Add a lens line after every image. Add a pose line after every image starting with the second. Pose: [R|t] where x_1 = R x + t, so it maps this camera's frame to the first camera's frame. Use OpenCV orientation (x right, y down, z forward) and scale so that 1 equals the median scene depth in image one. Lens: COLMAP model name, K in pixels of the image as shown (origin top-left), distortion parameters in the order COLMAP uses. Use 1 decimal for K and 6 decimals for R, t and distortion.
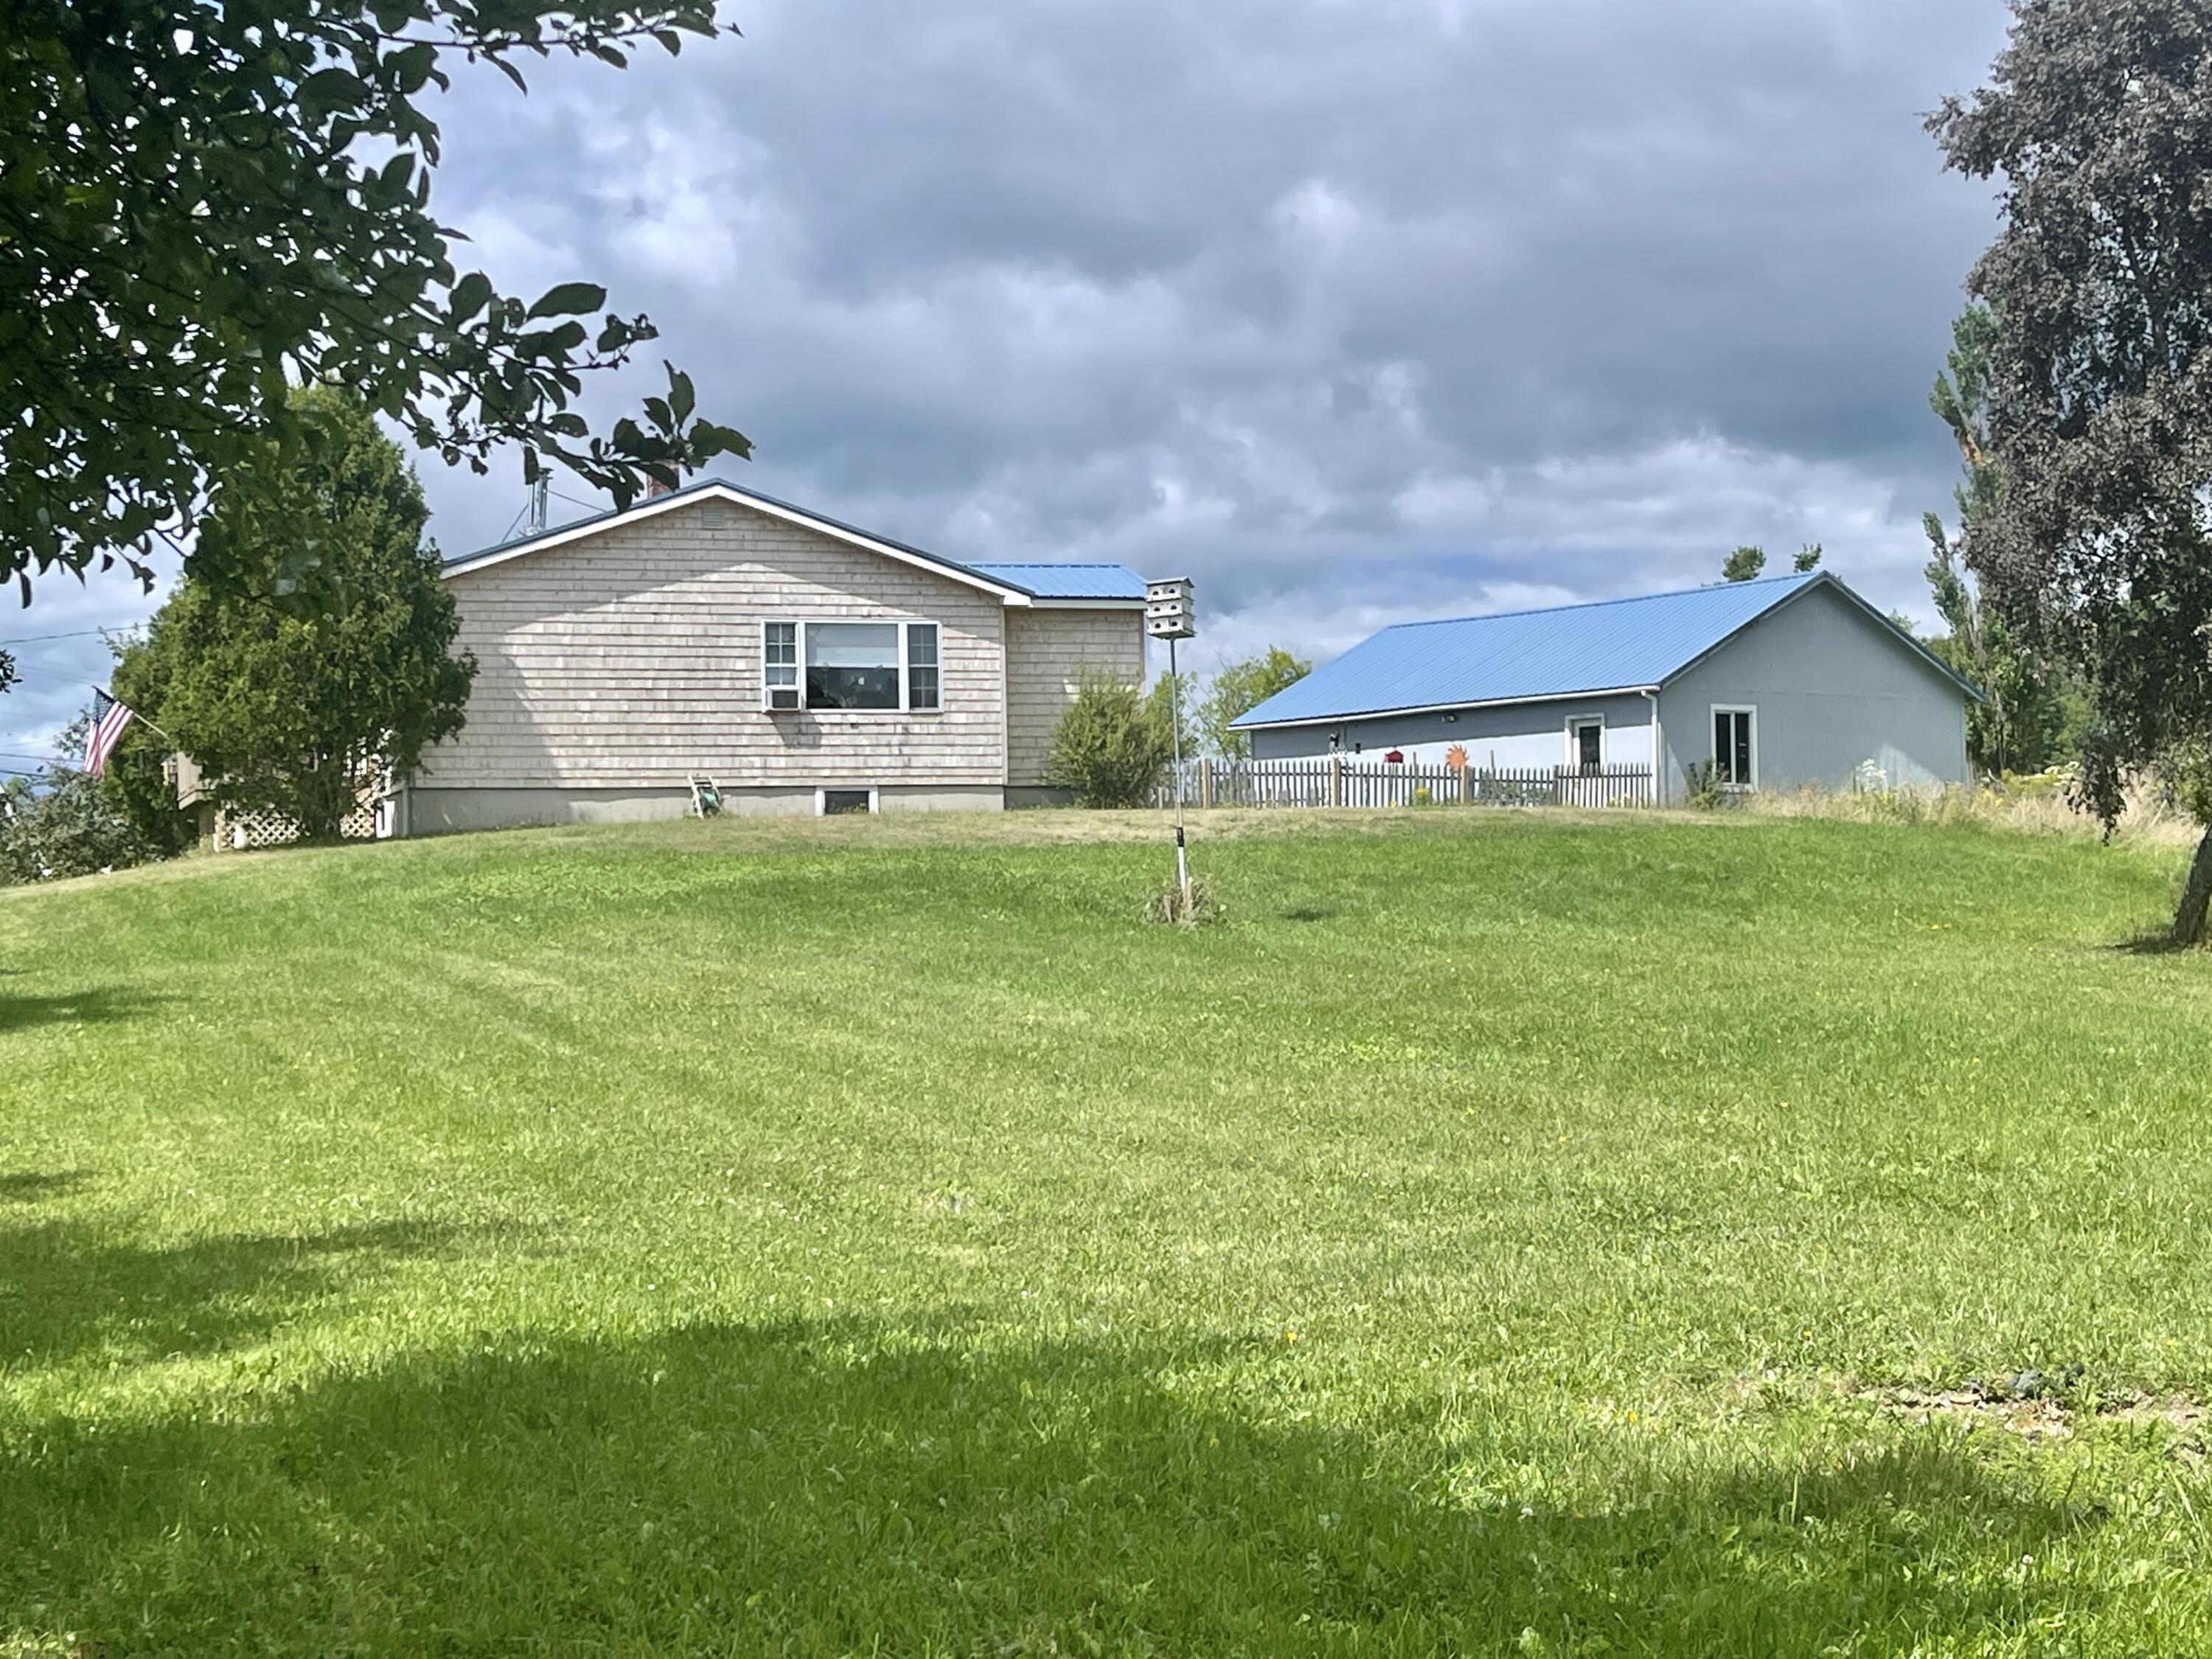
lens RADIAL K [[3689.9, 0, 1106.0], [0, 3689.9, 829.5], [0, 0, 1]] dist [0.185821, -0.094846]
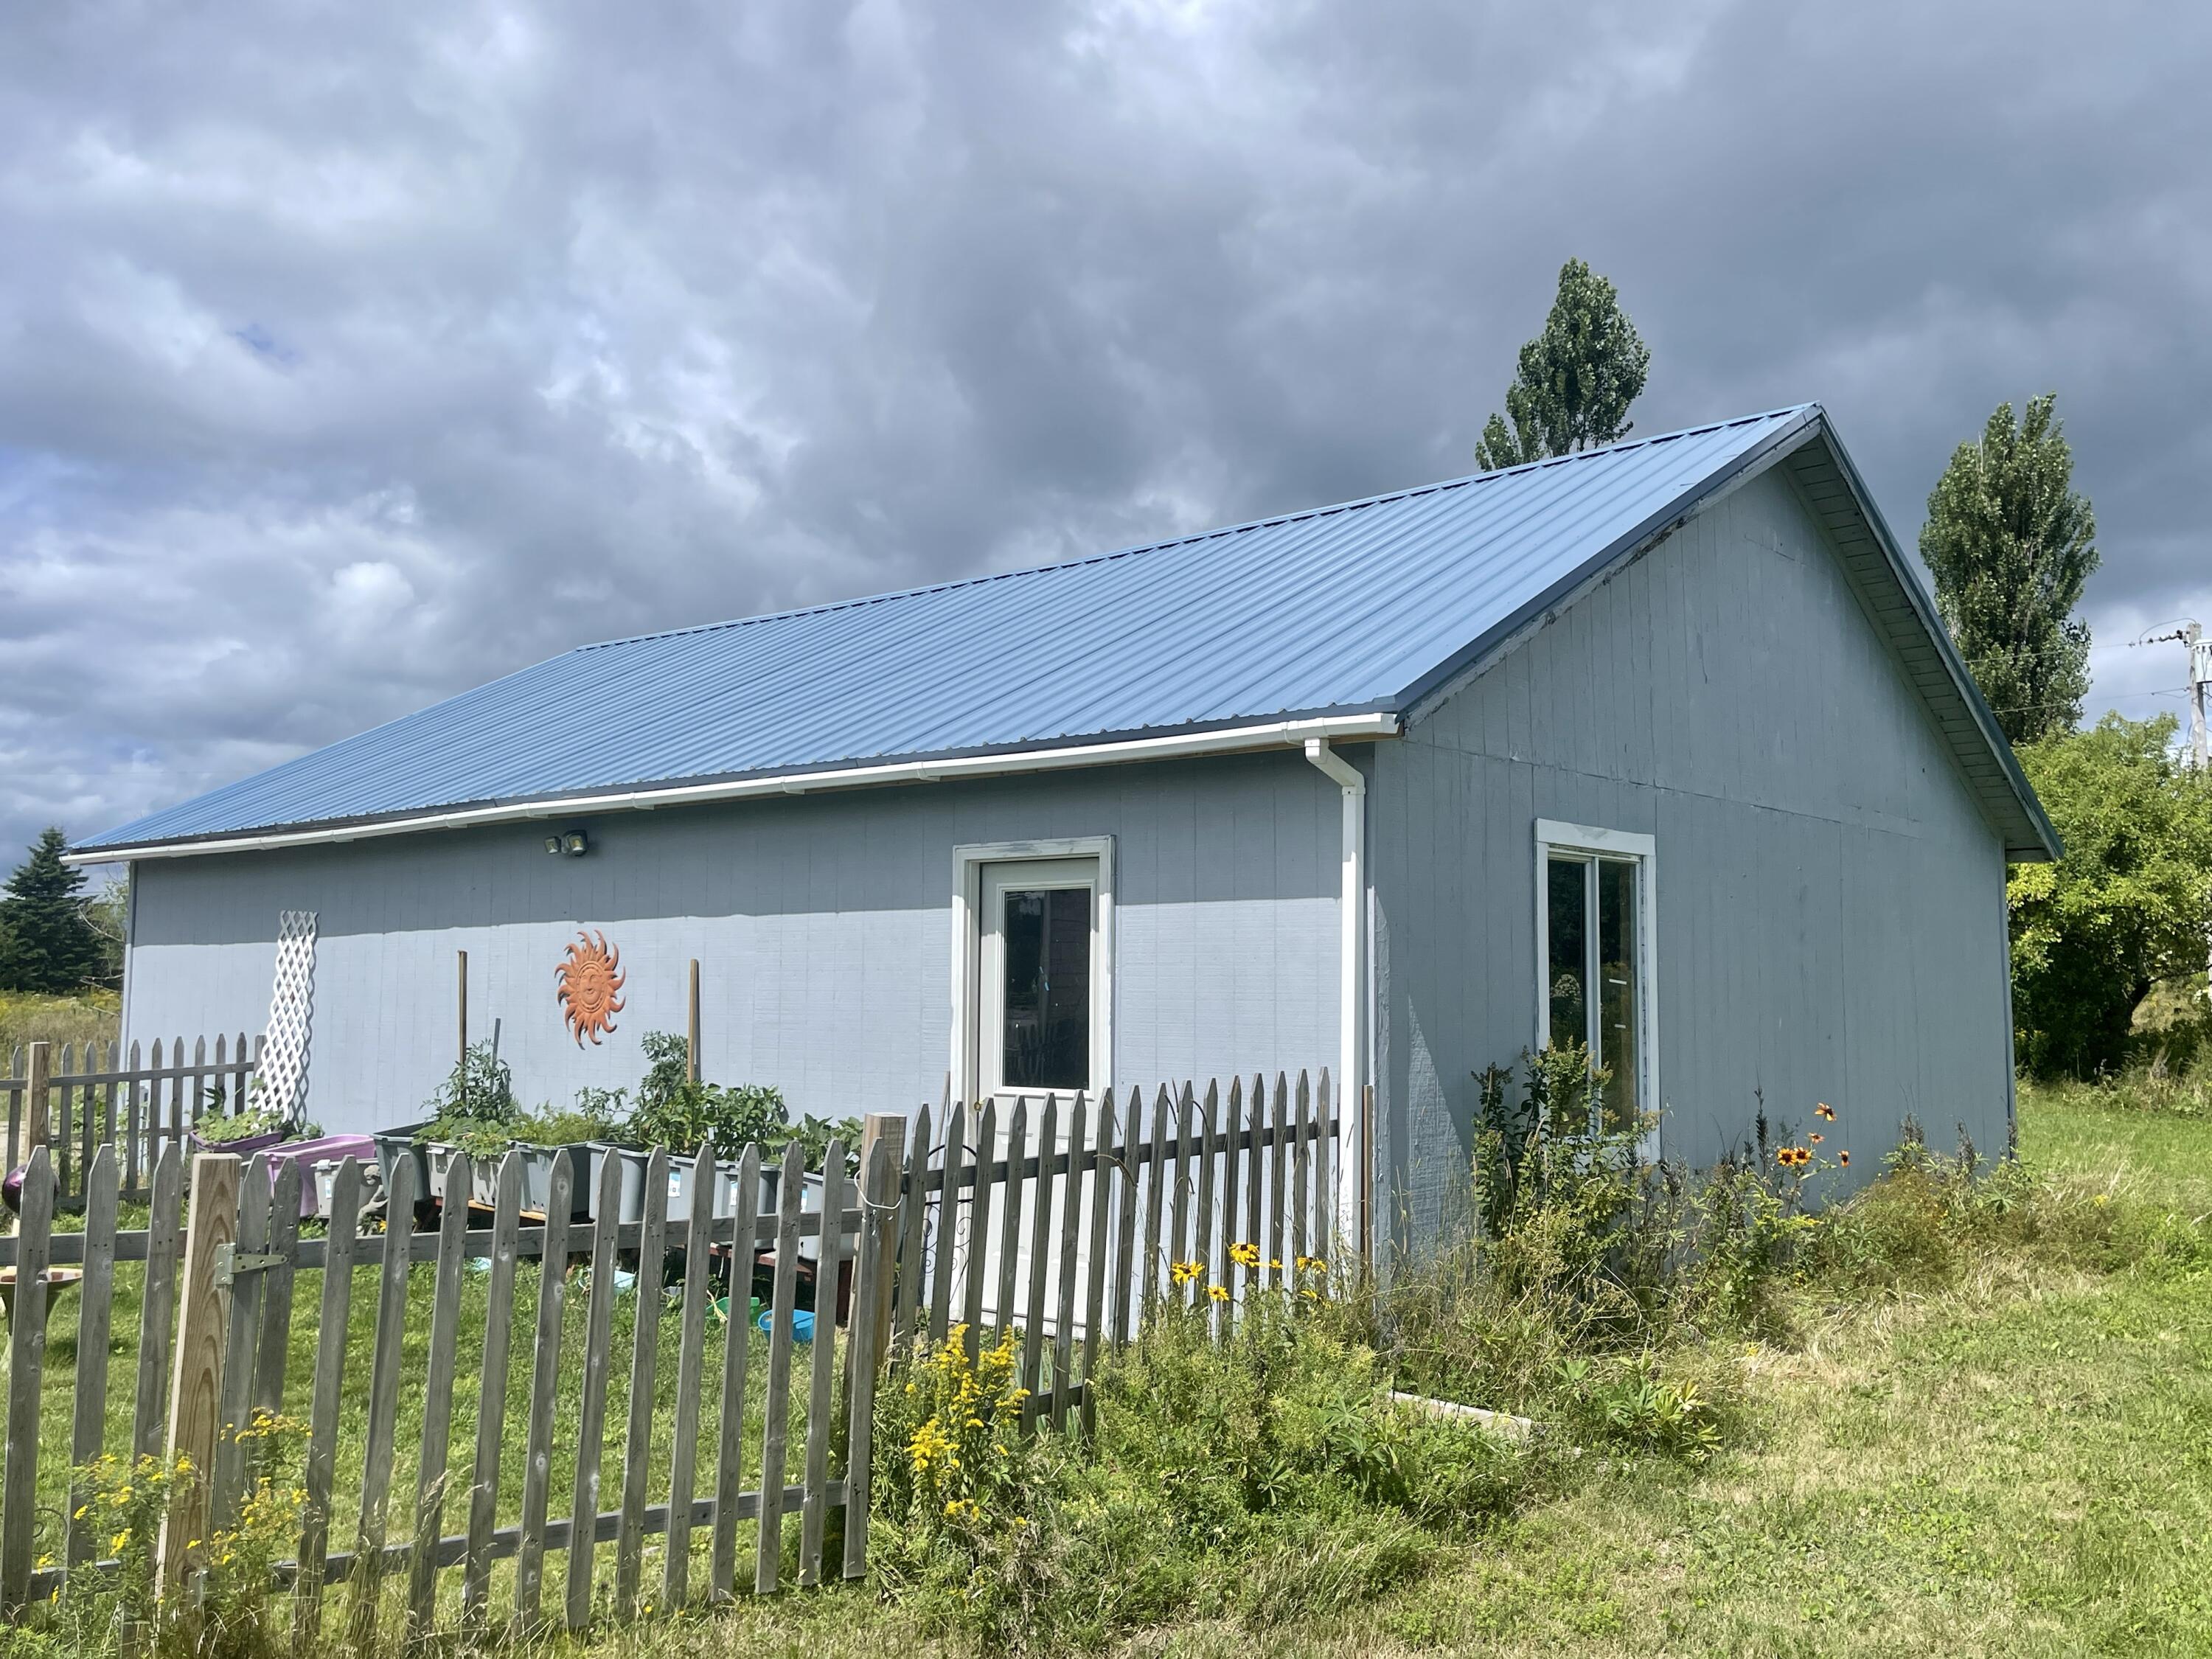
lens RADIAL K [[1865.4, 0, 1106.0], [0, 1865.4, 829.5], [0, 0, 1]] dist [-0.000957, -0.000144]
pose [[0.982919, 0.034111, 0.180850, 0.130550], [-0.026119, 0.998582, -0.046388, -0.030769], [-0.182176, 0.040872, 0.982416, 1.023397]]
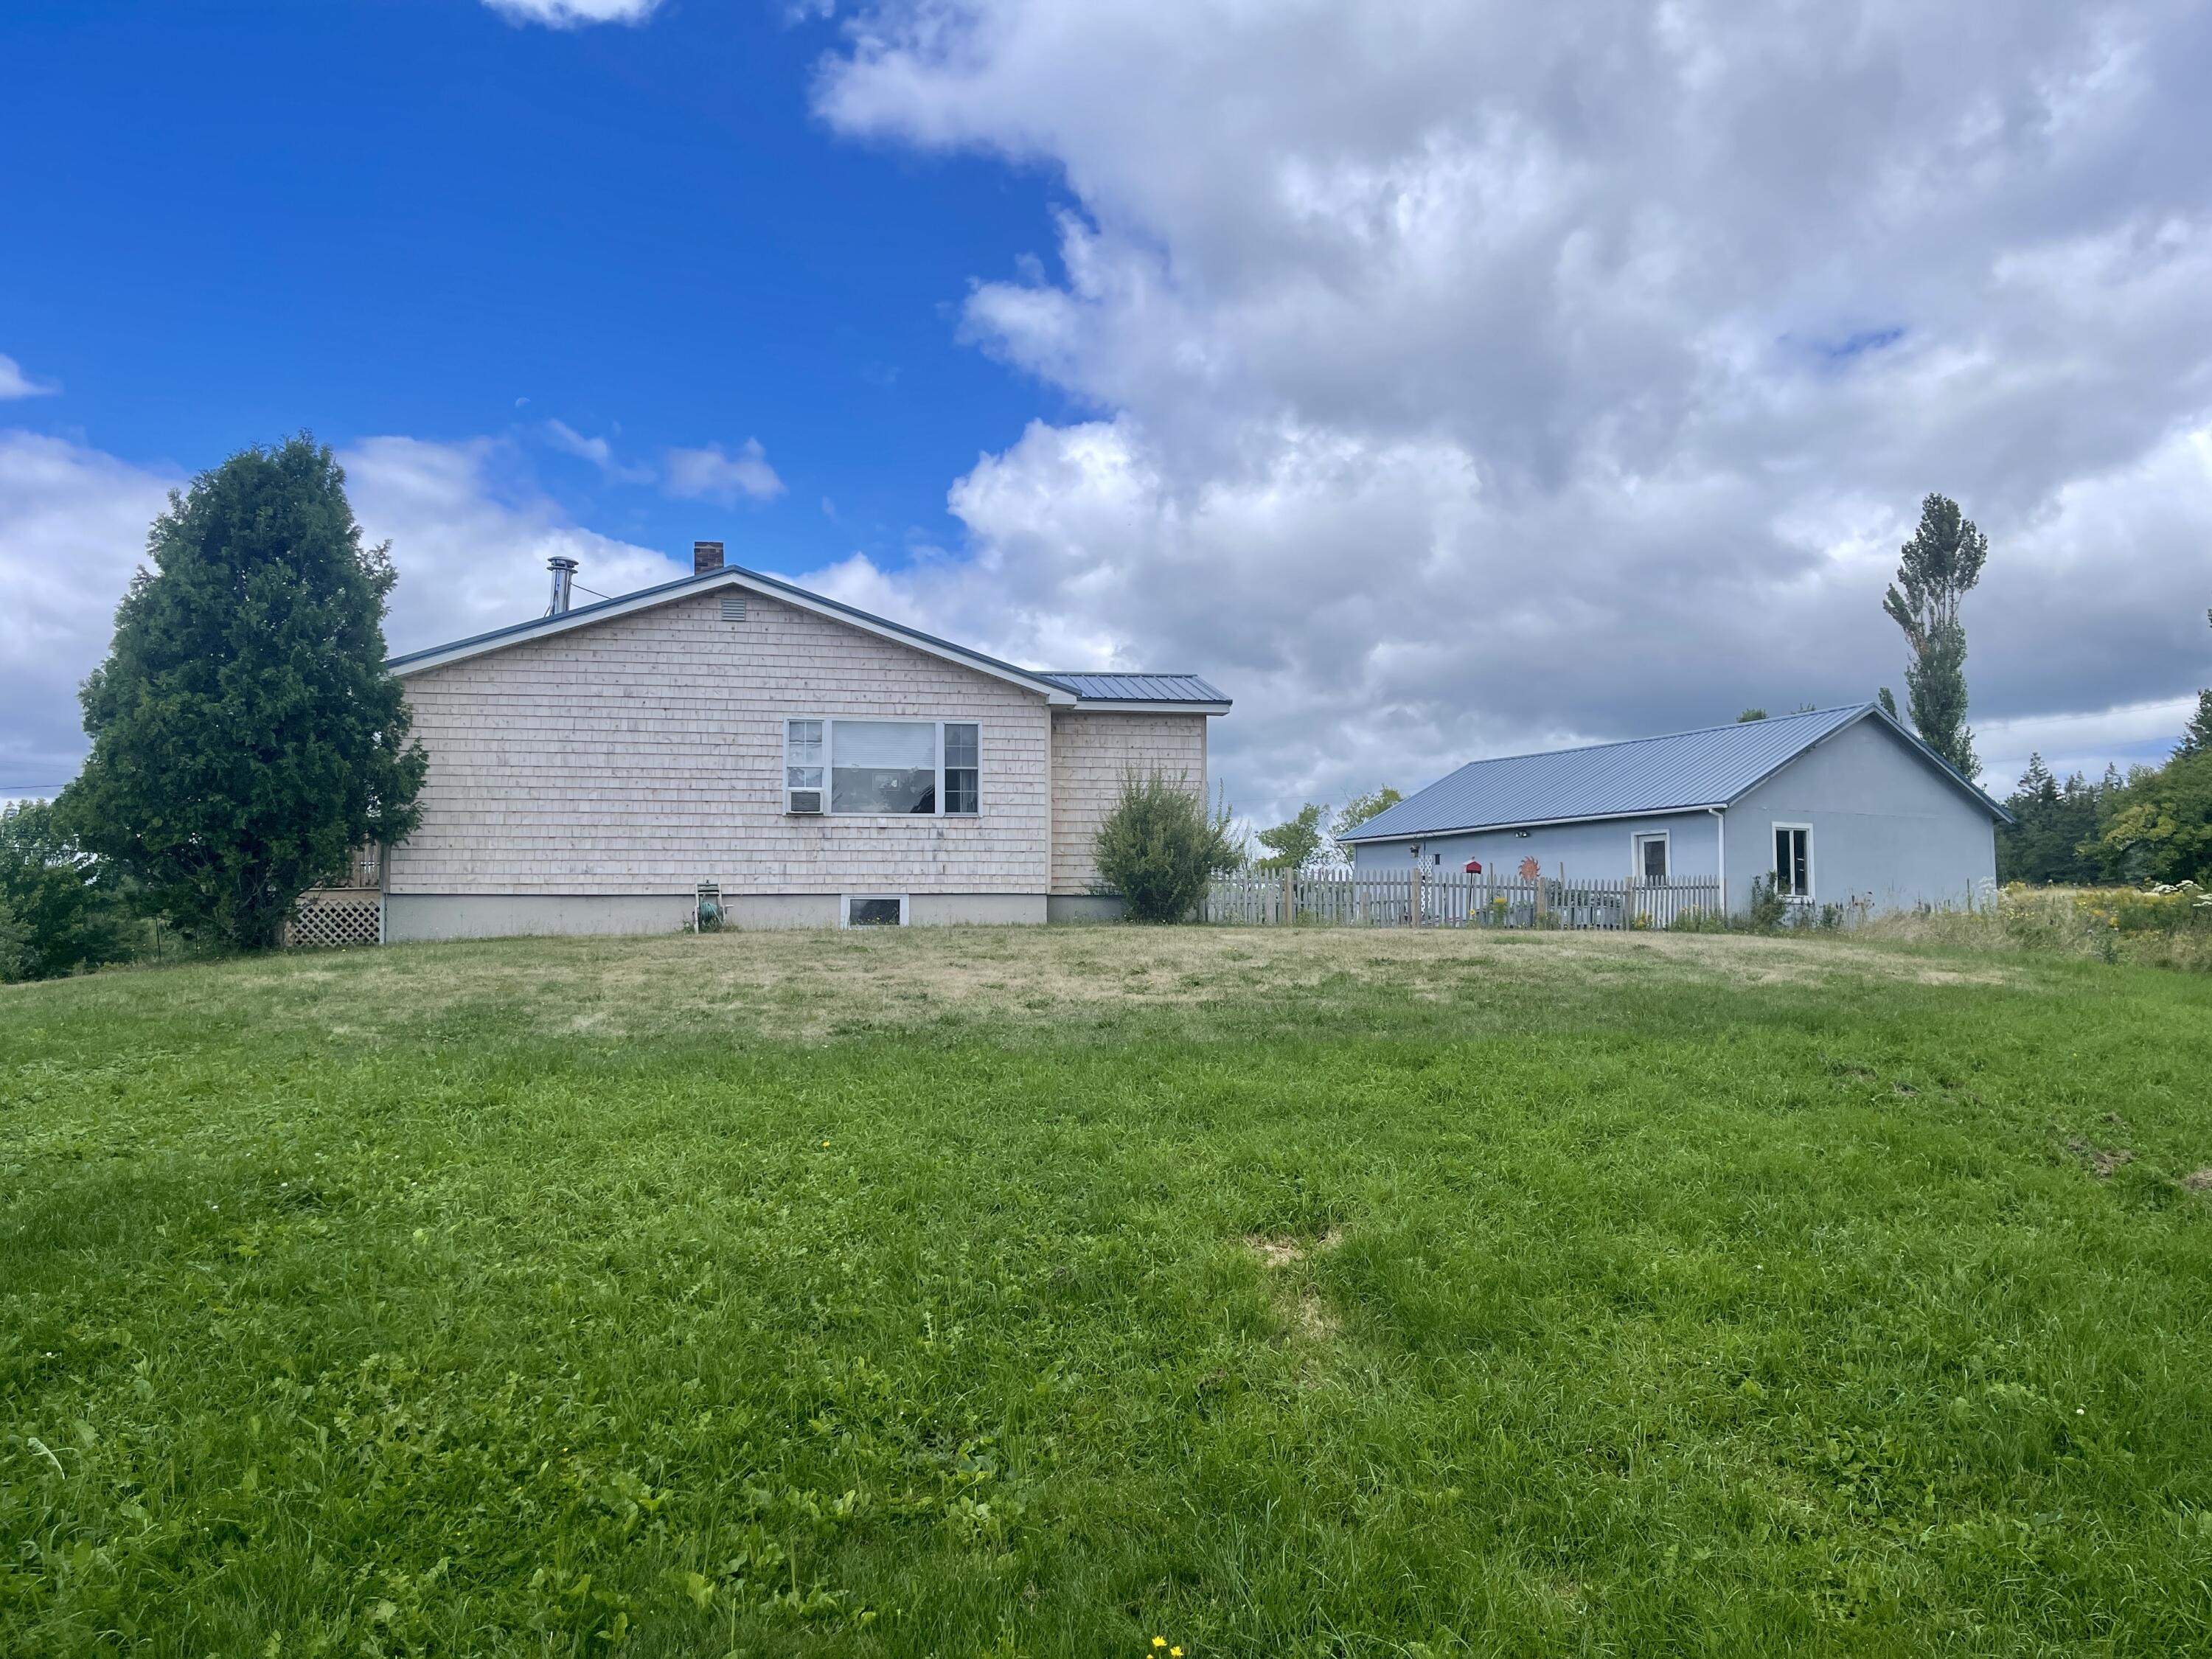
lens RADIAL K [[1523.7, 0, 1164.2], [0, 1523.7, 827.8], [0, 0, 1]] dist [0.005915, 0.001152]
pose [[0.991425, 0.005120, -0.130578, 0.053244], [-0.010788, 0.999028, -0.042738, -0.012860], [0.130232, 0.043780, 0.990516, 0.623990]]
